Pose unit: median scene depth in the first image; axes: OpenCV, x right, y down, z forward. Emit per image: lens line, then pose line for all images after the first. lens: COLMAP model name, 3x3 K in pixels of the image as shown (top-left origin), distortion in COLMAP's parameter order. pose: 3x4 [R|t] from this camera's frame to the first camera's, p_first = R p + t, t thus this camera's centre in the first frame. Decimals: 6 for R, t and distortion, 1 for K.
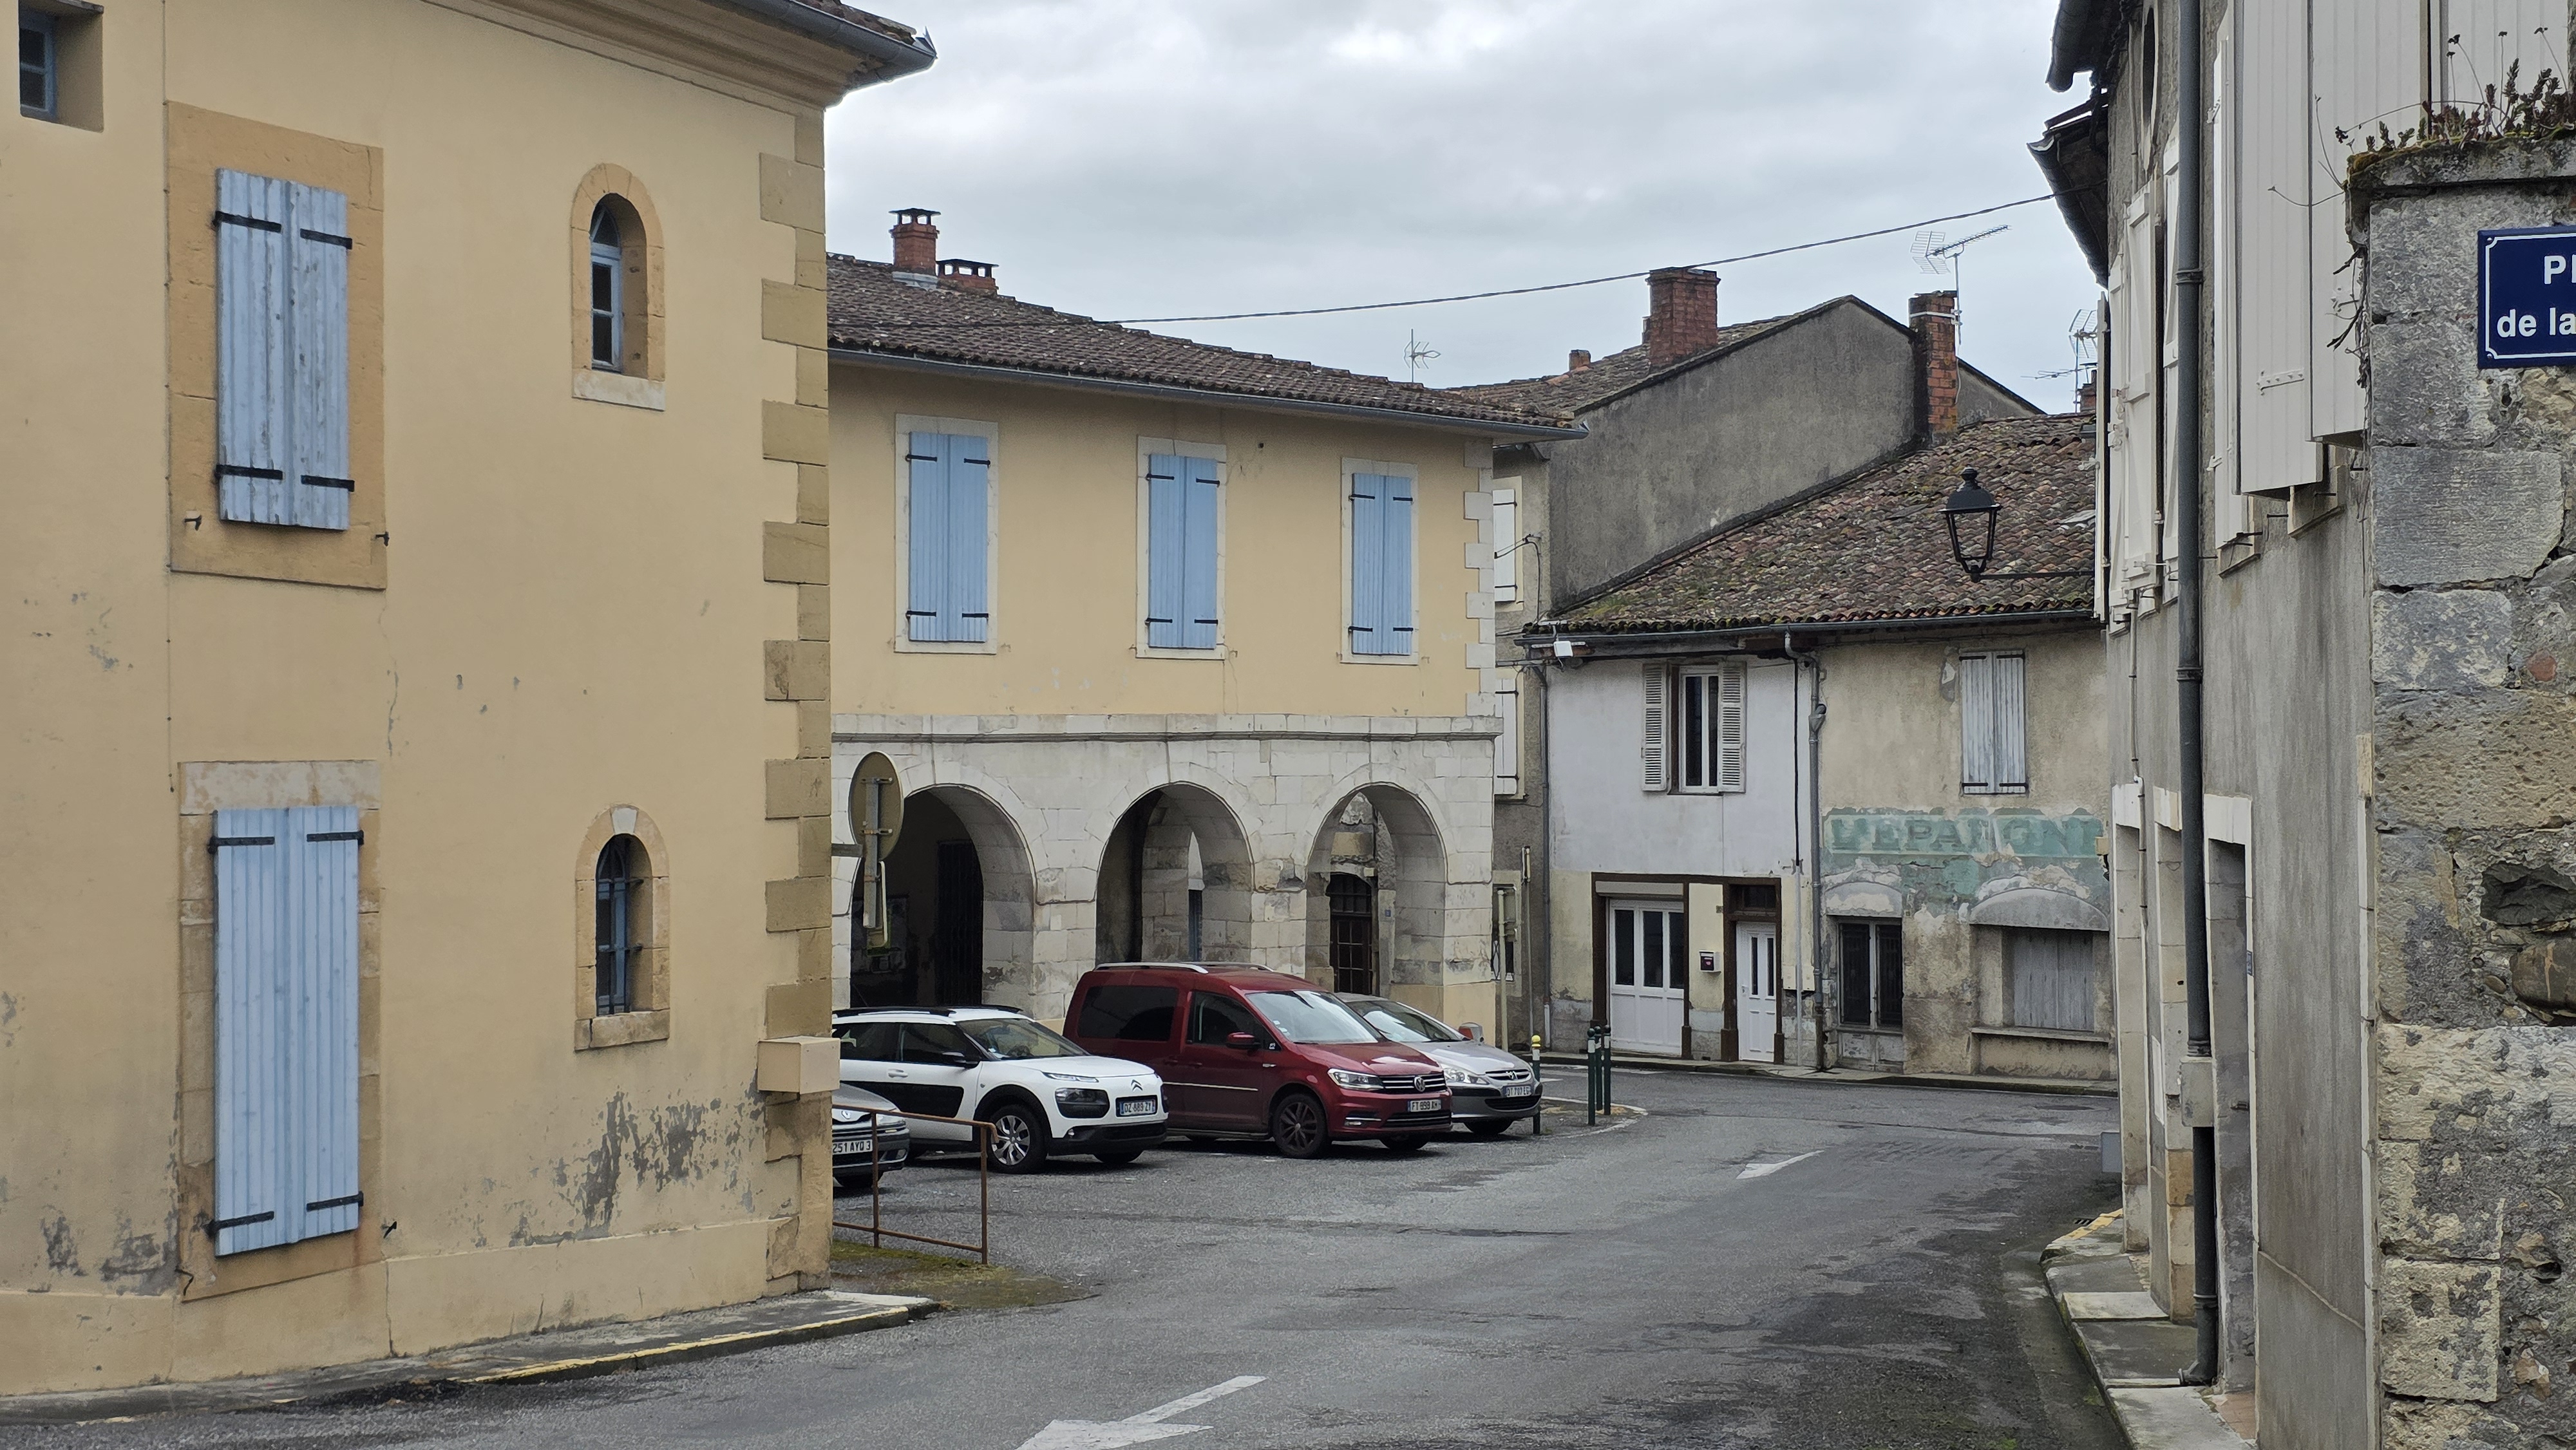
lens RADIAL K [[3559.0, 0, 1286.7], [0, 3559.0, 729.0], [0, 0, 1]] dist [-0.006443, 0.000000]
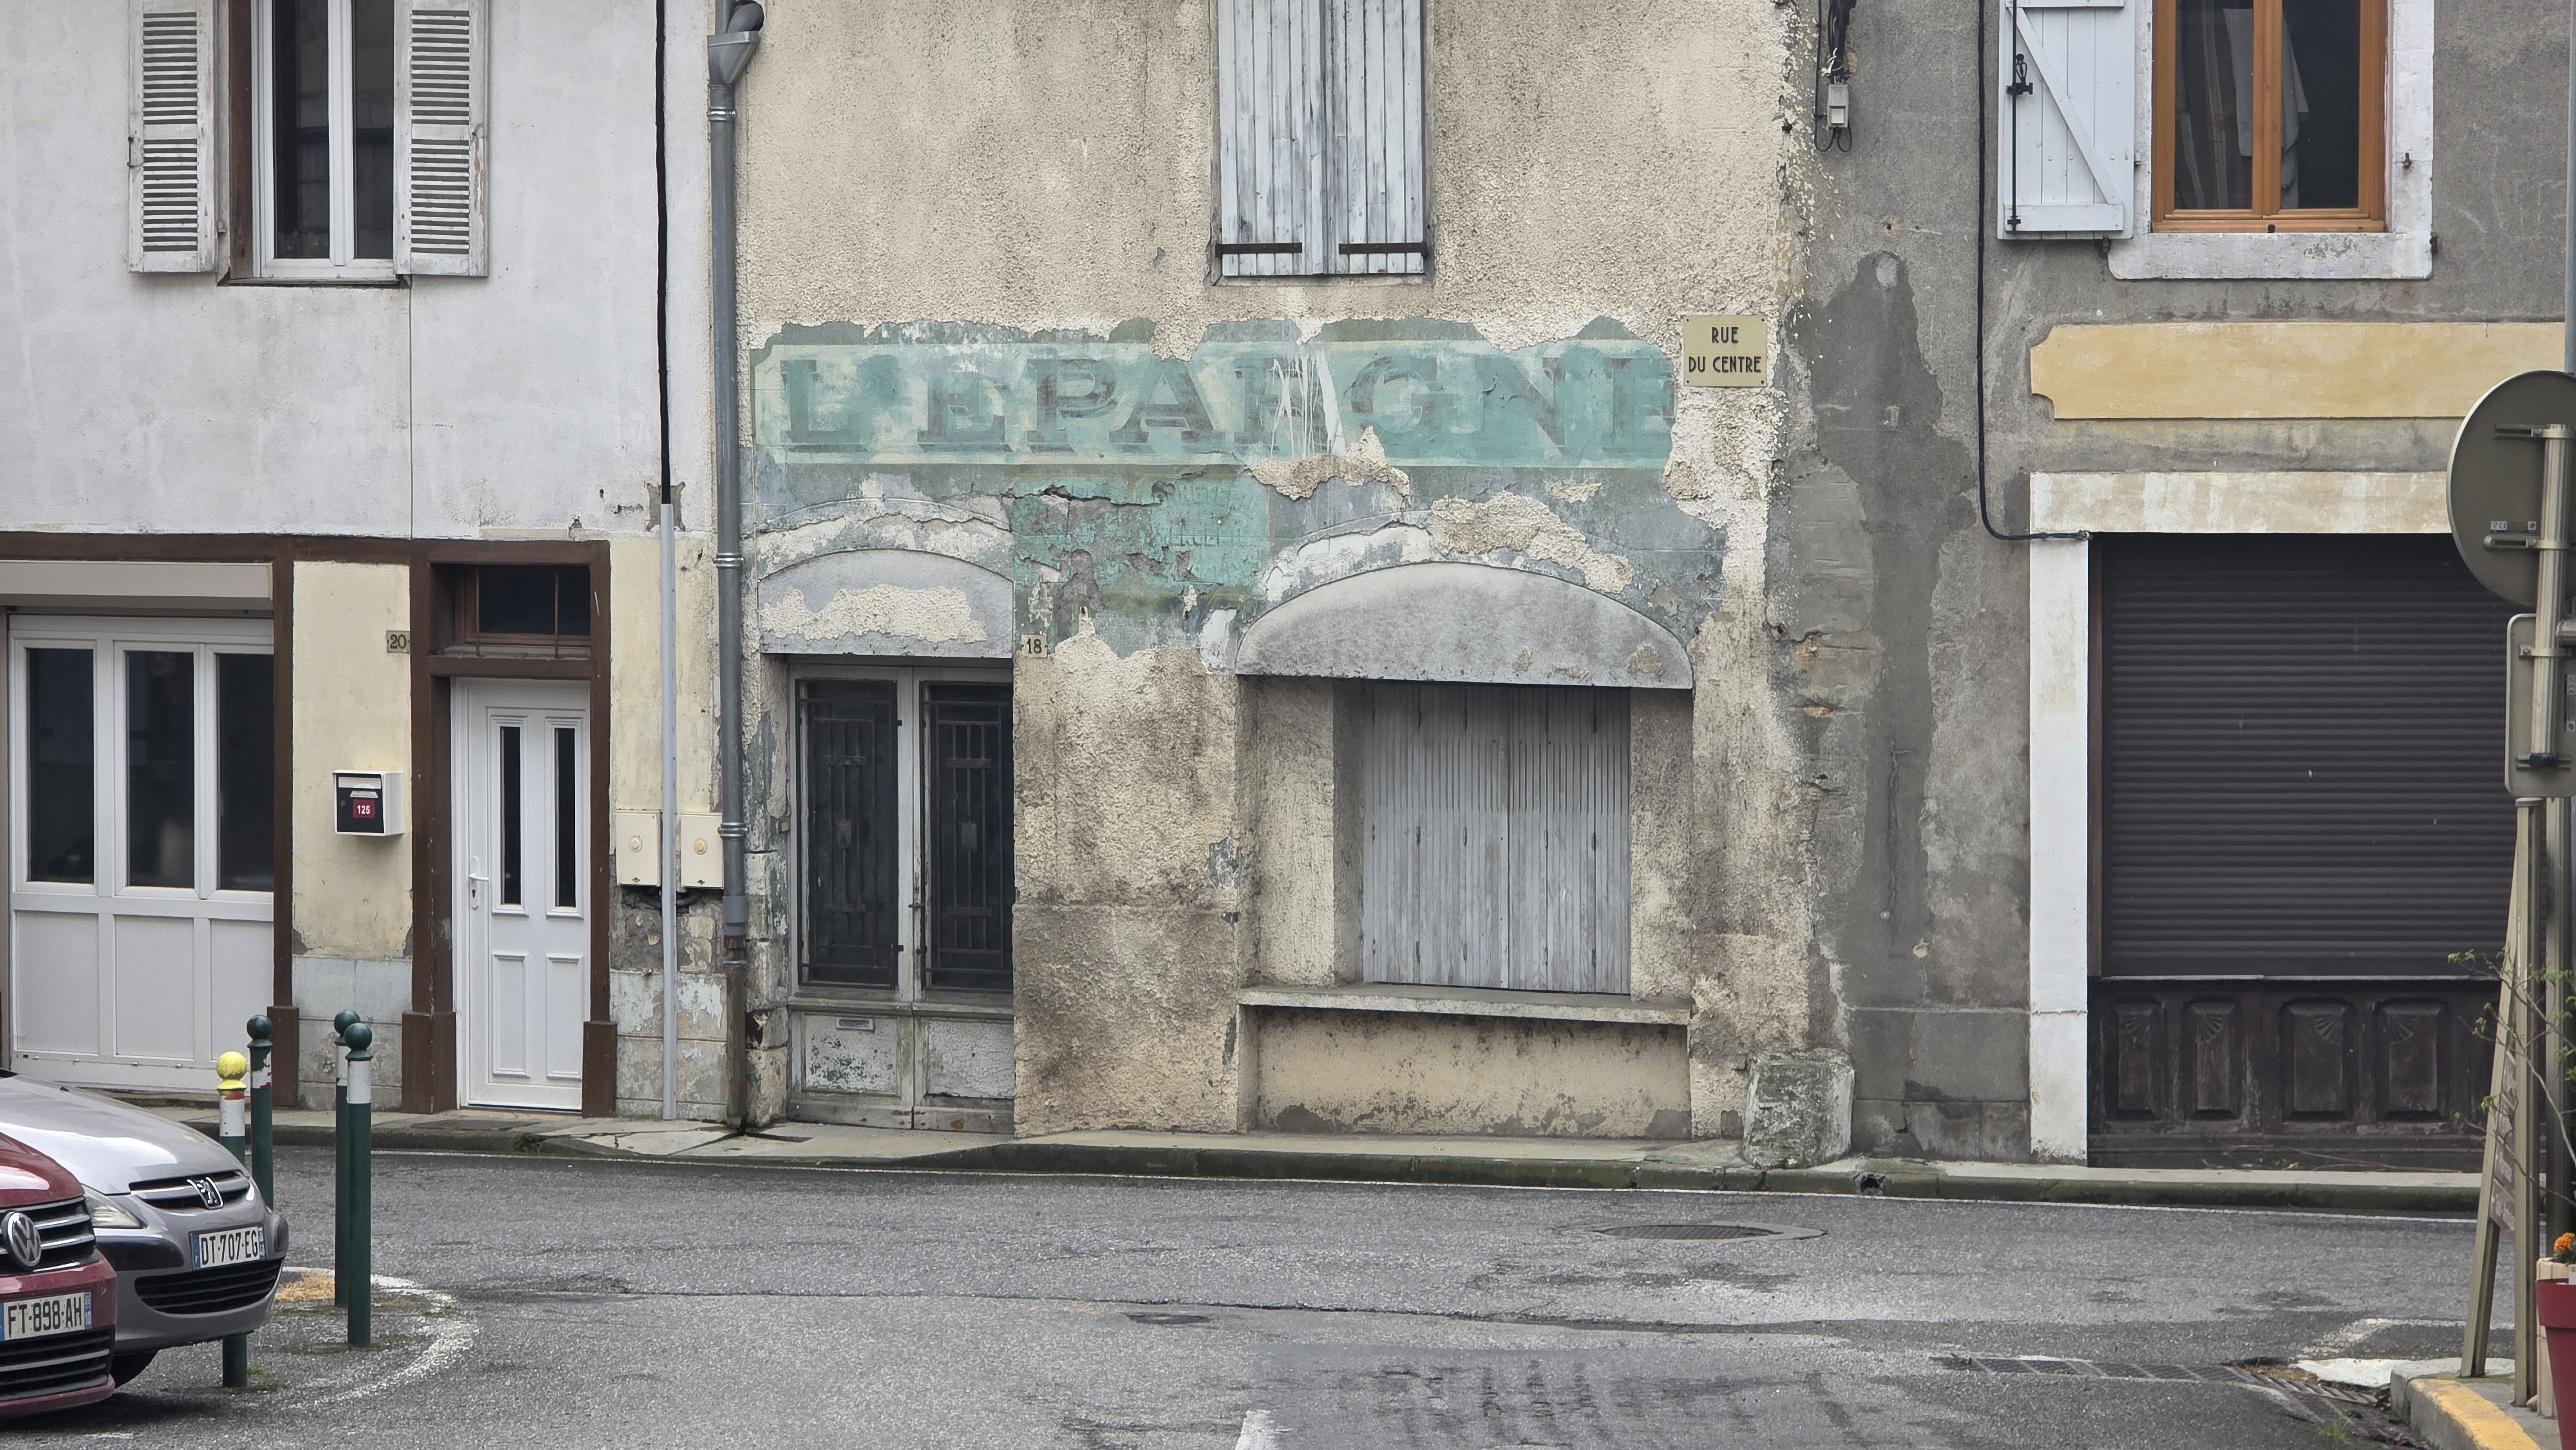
lens RADIAL K [[8274.3, 0, 1289.2], [0, 8274.3, 719.4], [0, 0, 1]] dist [0.206841, 0.000000]
pose [[0.930417, -0.009918, 0.366369, -0.081023], [-0.008515, 0.998779, 0.048665, 0.021195], [-0.366404, -0.048398, 0.929196, 0.282114]]
